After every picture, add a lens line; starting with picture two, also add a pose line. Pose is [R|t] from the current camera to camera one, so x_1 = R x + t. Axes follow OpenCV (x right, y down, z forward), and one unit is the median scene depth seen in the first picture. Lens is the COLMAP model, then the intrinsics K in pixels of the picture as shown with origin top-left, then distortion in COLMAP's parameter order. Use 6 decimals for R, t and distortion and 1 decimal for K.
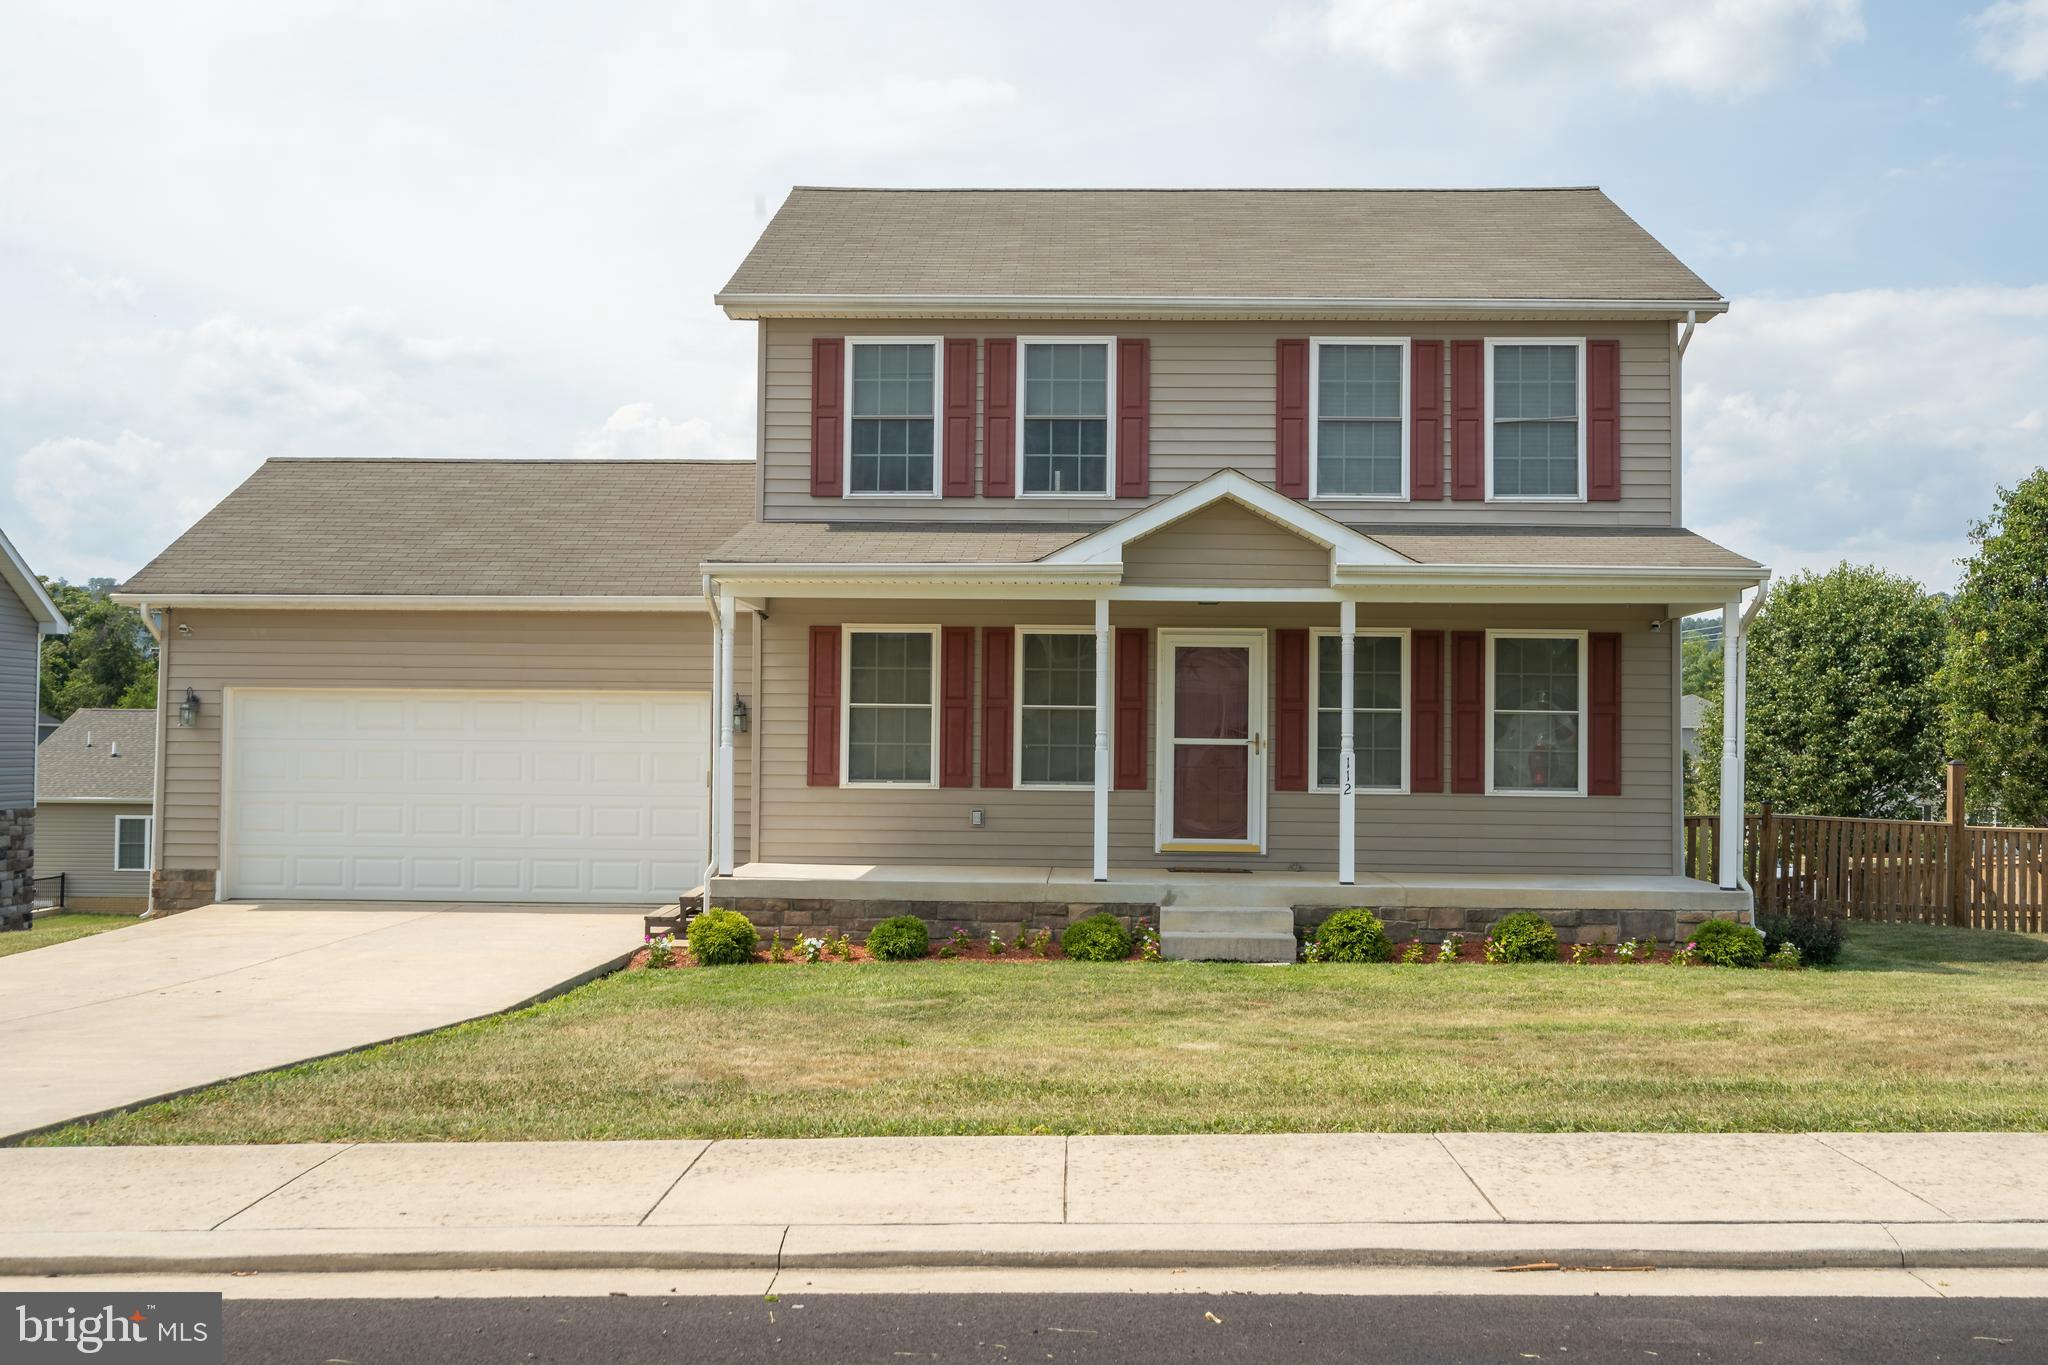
lens RADIAL K [[2018.5, 0, 1024.0], [0, 2018.5, 682.5], [0, 0, 1]] dist [-0.002954, 0.004776]
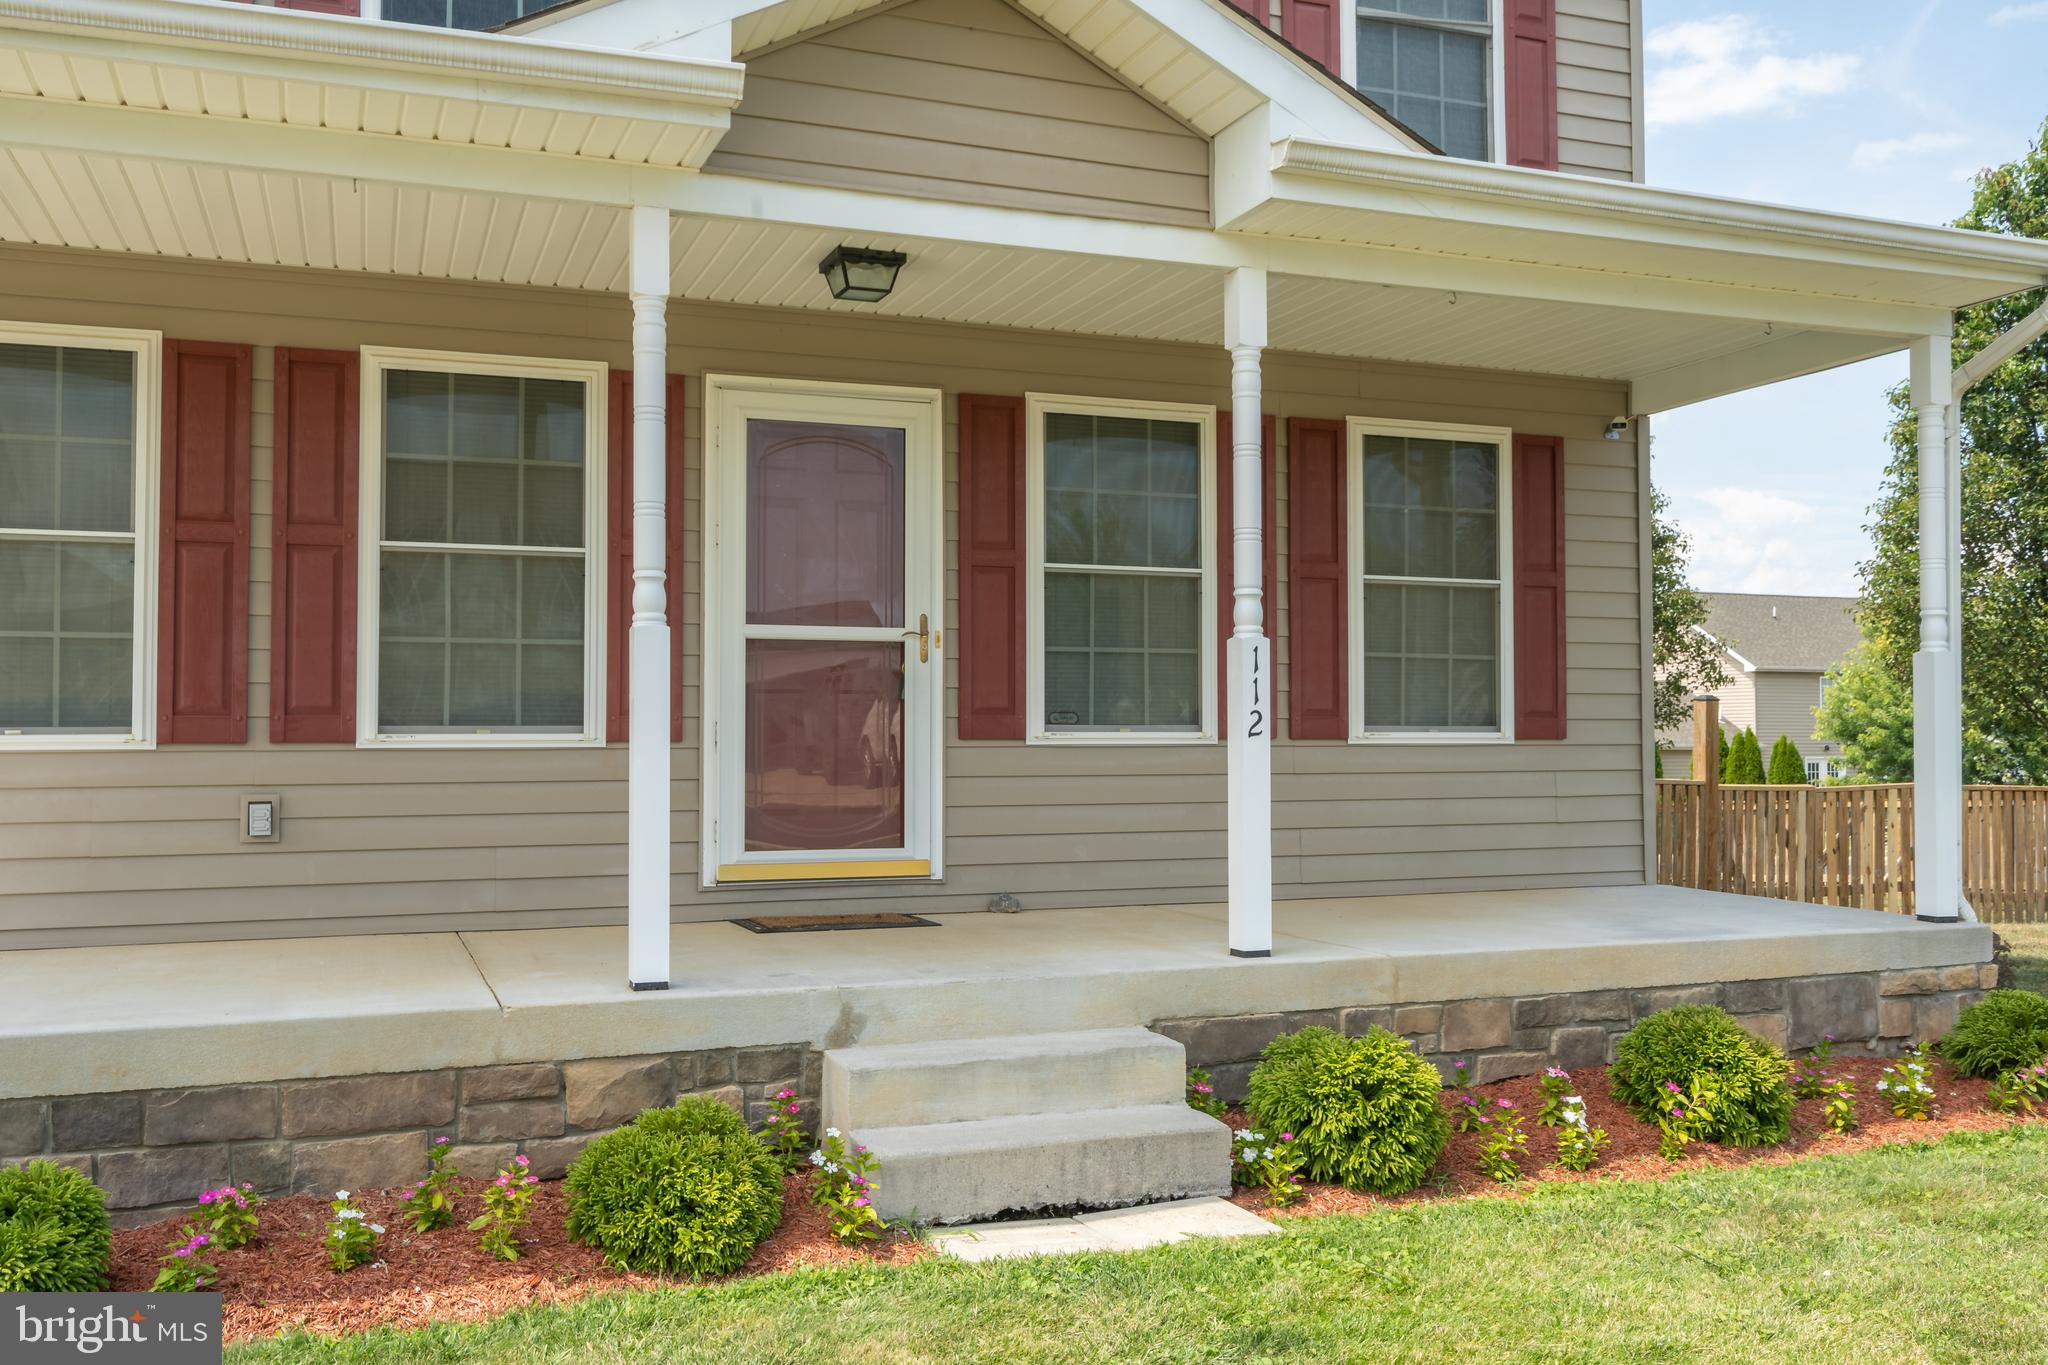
lens RADIAL K [[1761.6, 0, 1000.6], [0, 1761.6, 680.2], [0, 0, 1]] dist [0.001983, -0.000158]
pose [[0.922099, -0.001322, 0.386952, -0.023288], [0.000697, 0.999998, 0.001756, 0.039118], [-0.386953, -0.001350, 0.922098, 0.623077]]
